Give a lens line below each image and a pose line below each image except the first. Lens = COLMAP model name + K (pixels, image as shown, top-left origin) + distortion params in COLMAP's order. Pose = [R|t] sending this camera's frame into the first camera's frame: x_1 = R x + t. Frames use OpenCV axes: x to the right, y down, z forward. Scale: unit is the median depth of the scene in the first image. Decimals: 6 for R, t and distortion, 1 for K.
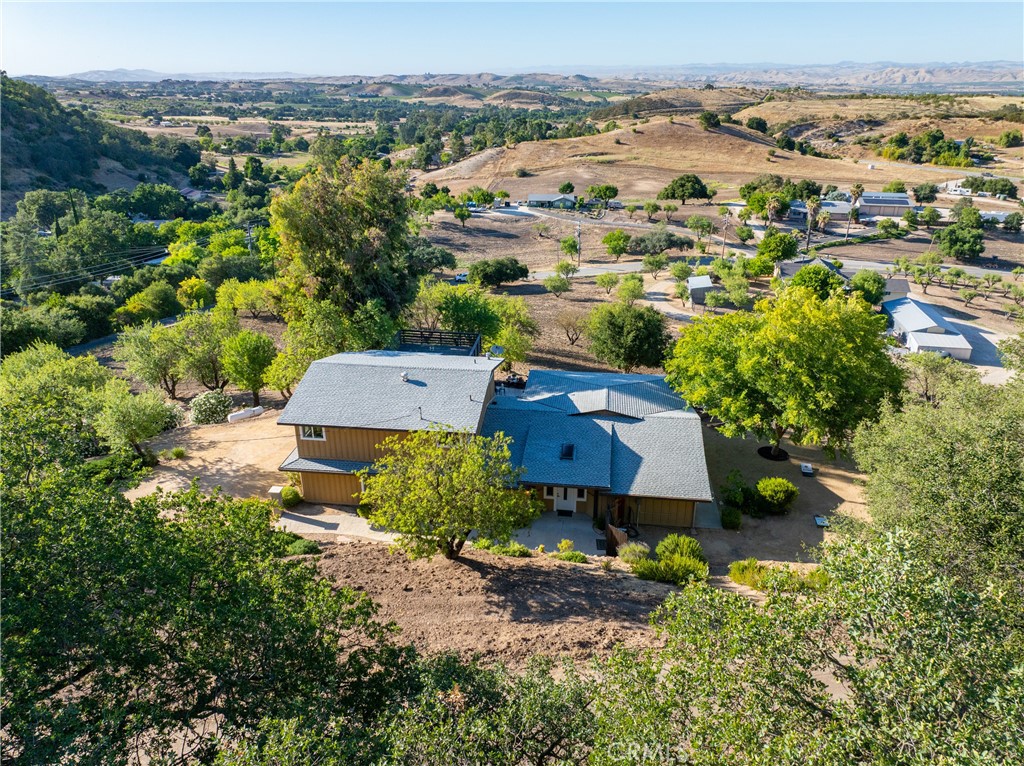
lens RADIAL K [[710.9, 0, 512.0], [0, 710.9, 383.0], [0, 0, 1]] dist [-0.004493, -0.002952]
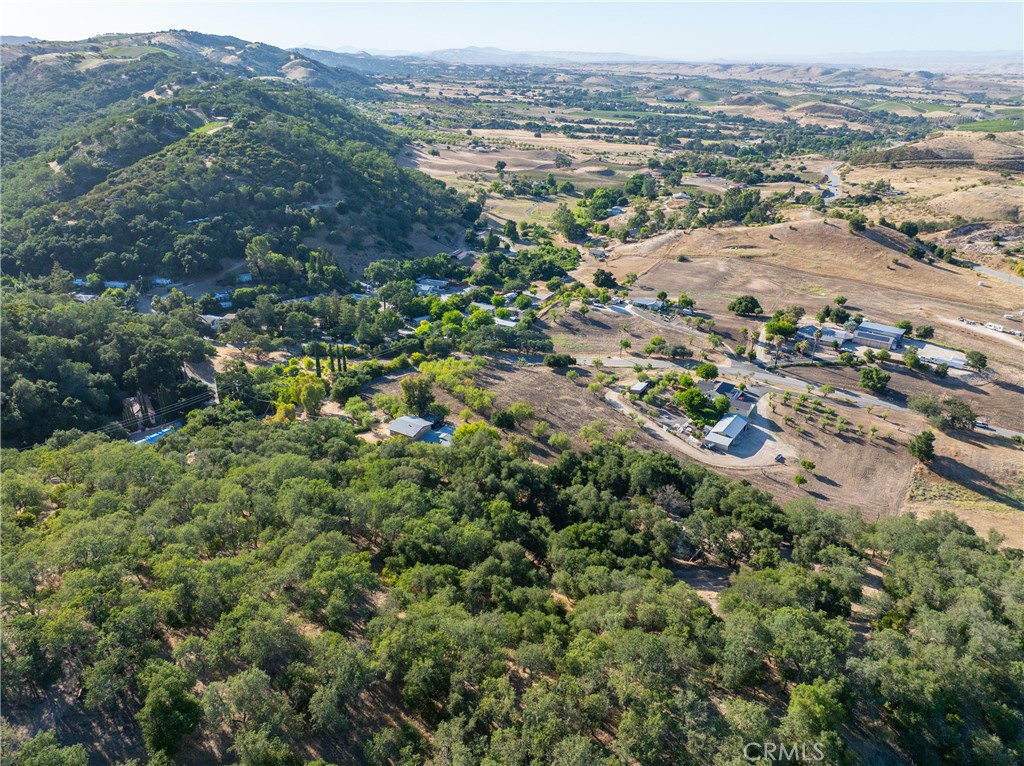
lens RADIAL K [[710.9, 0, 512.0], [0, 710.9, 383.0], [0, 0, 1]] dist [-0.004493, -0.002952]
pose [[0.914853, 0.170197, -0.366166, 0.104795], [-0.163536, 0.985300, 0.049386, -0.029904], [0.369189, 0.014700, 0.929238, -0.157893]]
